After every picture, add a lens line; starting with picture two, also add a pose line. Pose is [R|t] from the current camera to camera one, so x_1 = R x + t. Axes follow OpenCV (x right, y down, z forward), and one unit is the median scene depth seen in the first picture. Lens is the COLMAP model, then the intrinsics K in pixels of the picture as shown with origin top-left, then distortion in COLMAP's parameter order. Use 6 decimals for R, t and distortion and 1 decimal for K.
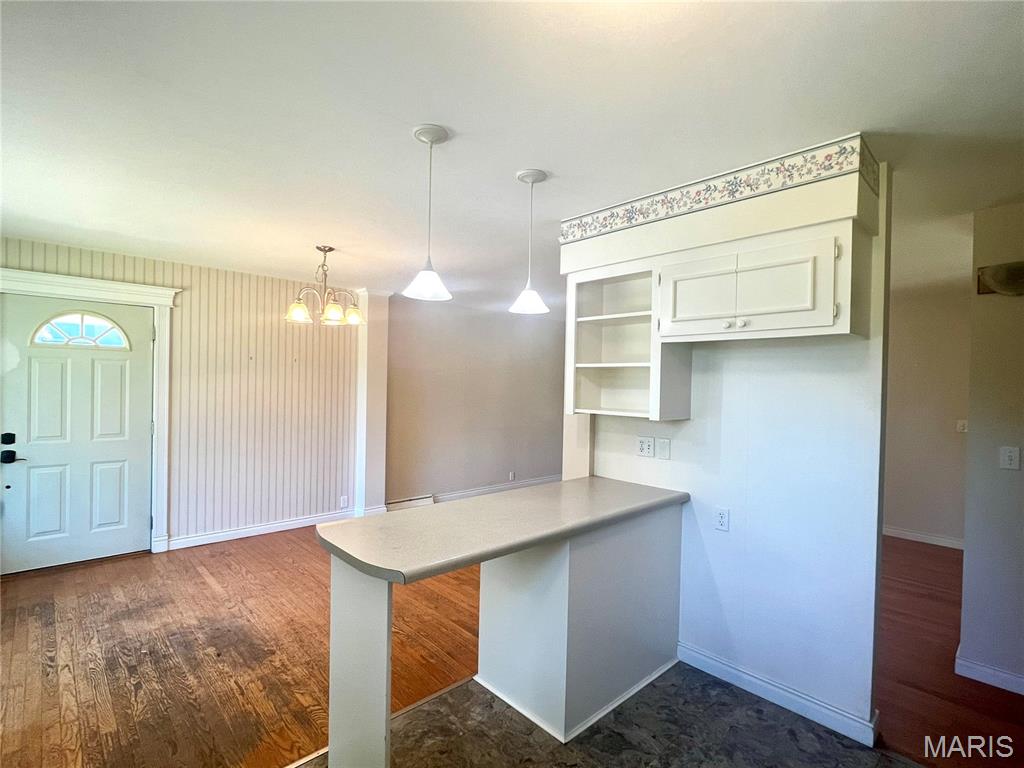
lens RADIAL K [[503.2, 0, 512.0], [0, 503.2, 384.0], [0, 0, 1]] dist [0.001407, 0.000189]
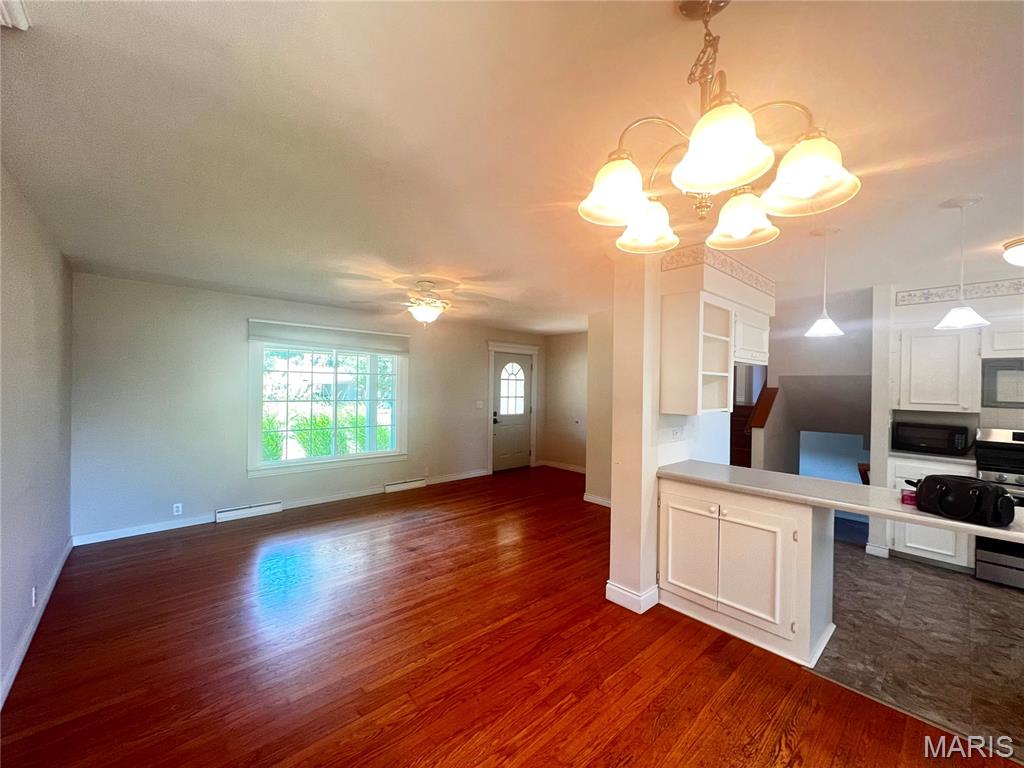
lens RADIAL K [[409.8, 0, 512.3], [0, 409.8, 386.6], [0, 0, 1]] dist [-0.000028, 0.000055]
pose [[0.014746, -0.023635, 0.999612, -0.644549], [-0.014084, 0.999617, 0.023843, -0.017090], [-0.999792, -0.014430, 0.014407, 1.118369]]
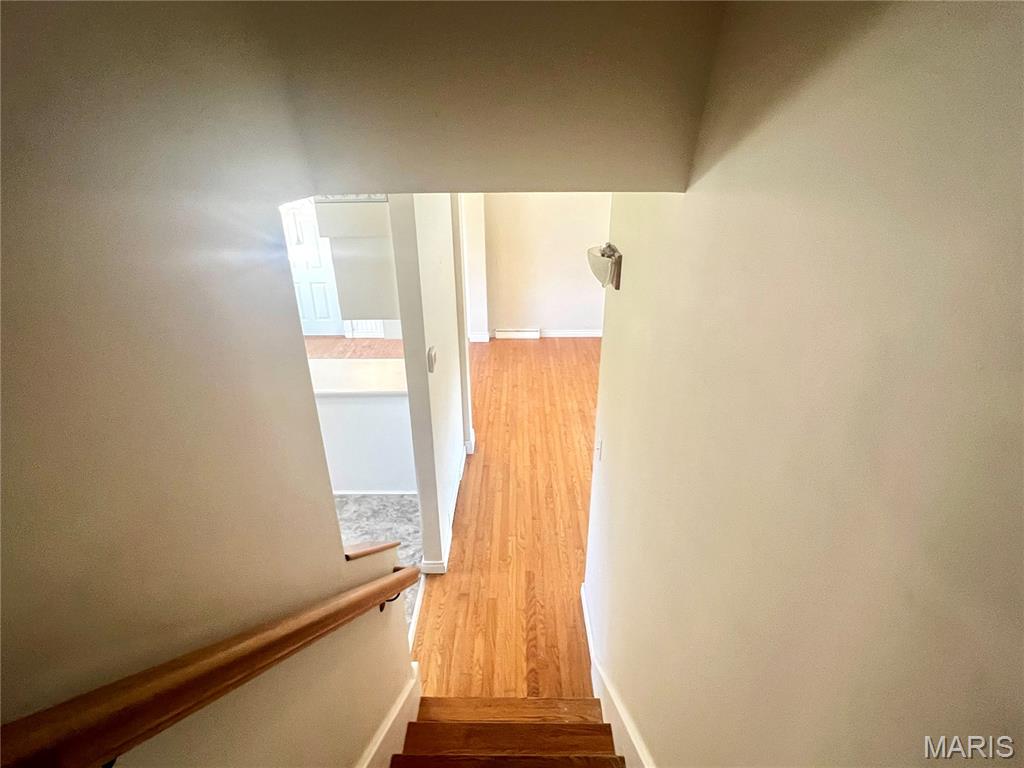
lens RADIAL K [[537.0, 0, 512.0], [0, 537.0, 384.0], [0, 0, 1]] dist [-0.004212, -0.000522]
pose [[0.723022, 0.255349, -0.641900, 1.024172], [0.021905, 0.920238, 0.390747, -0.248684], [0.690477, -0.296580, 0.659759, 0.160975]]
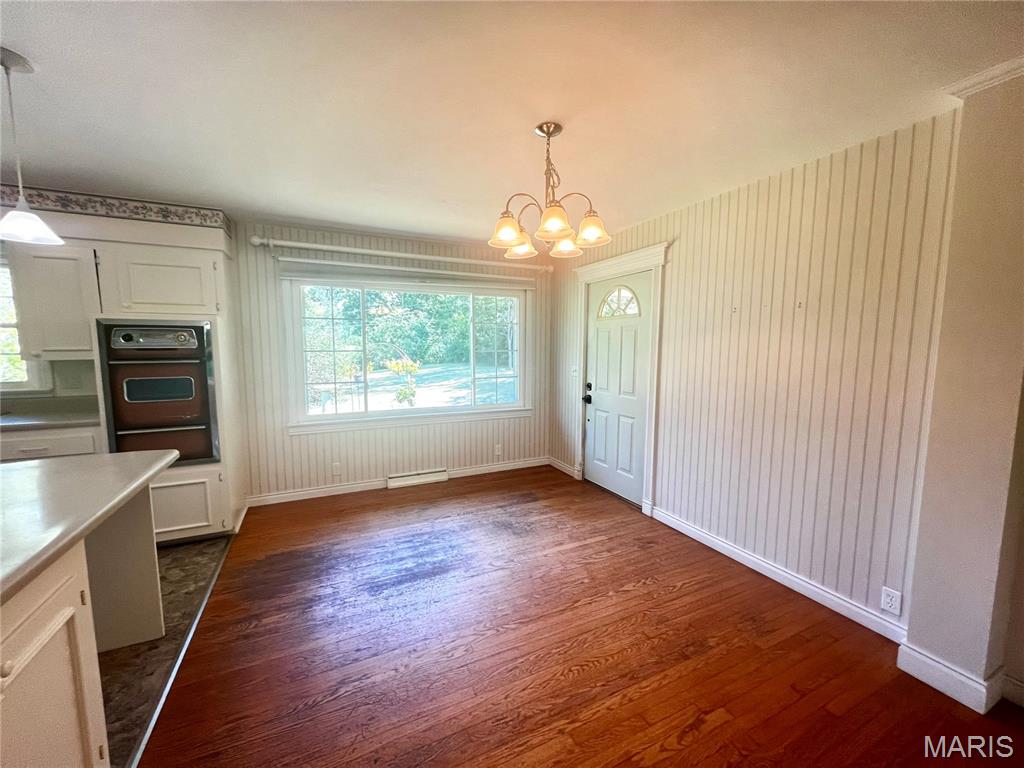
lens RADIAL K [[409.8, 0, 512.3], [0, 409.8, 386.6], [0, 0, 1]] dist [-0.000028, 0.000055]
pose [[-0.301632, 0.075265, -0.950449, 0.166756], [-0.011871, 0.996505, 0.082680, 0.014779], [0.953350, 0.036222, -0.299685, 1.121296]]
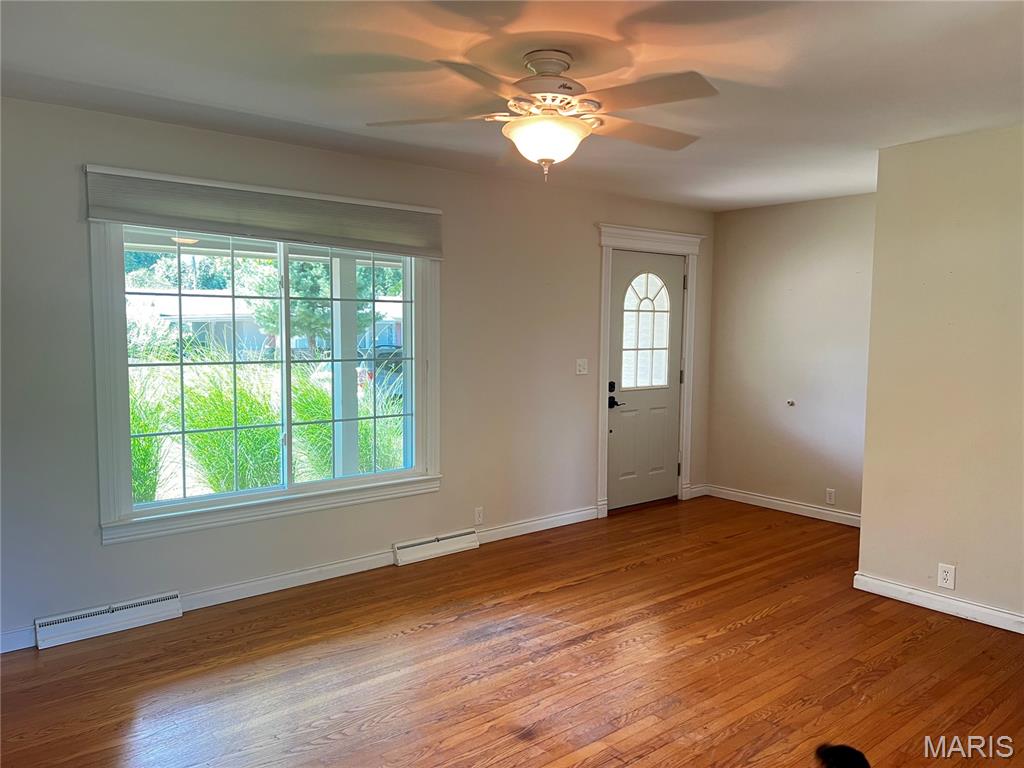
lens RADIAL K [[771.1, 0, 516.7], [0, 771.1, 389.4], [0, 0, 1]] dist [0.032494, -0.001632]
pose [[0.050102, -0.108223, 0.992863, -0.383555], [-0.004901, 0.994073, 0.108602, -0.014374], [-0.998732, -0.010308, 0.049275, 1.345439]]
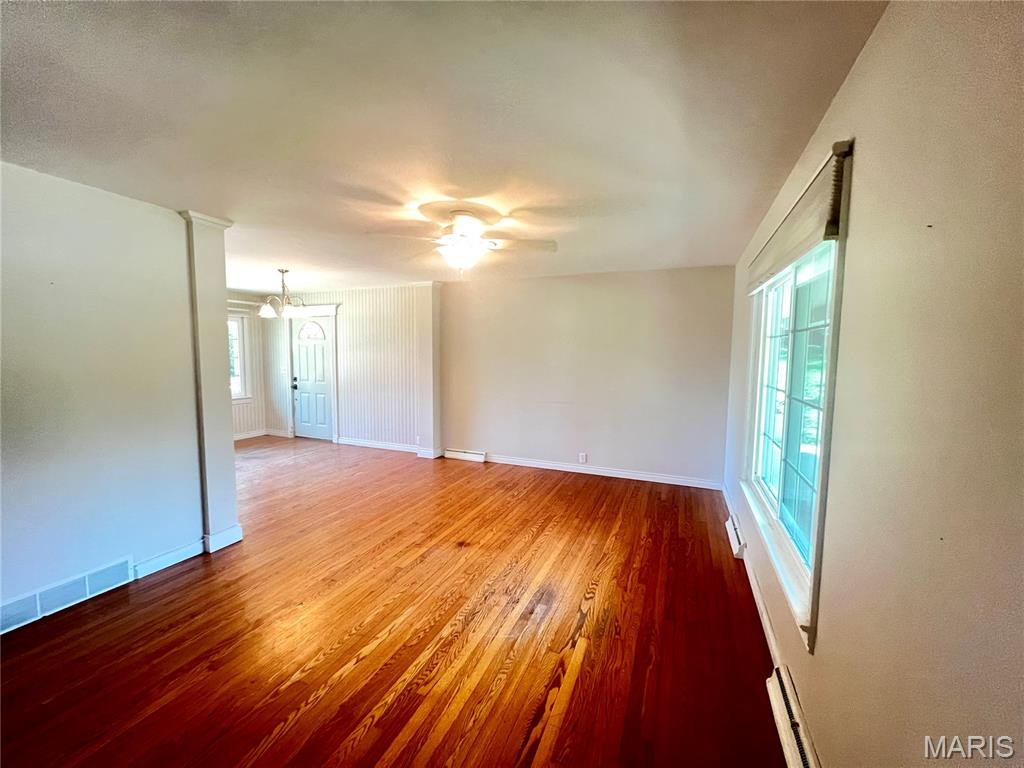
lens RADIAL K [[409.8, 0, 512.3], [0, 409.8, 386.6], [0, 0, 1]] dist [-0.000028, 0.000055]
pose [[0.412278, 0.057418, -0.909247, 1.159034], [-0.002199, 0.998072, 0.062030, 0.019665], [0.911056, -0.023574, 0.411609, 1.117684]]
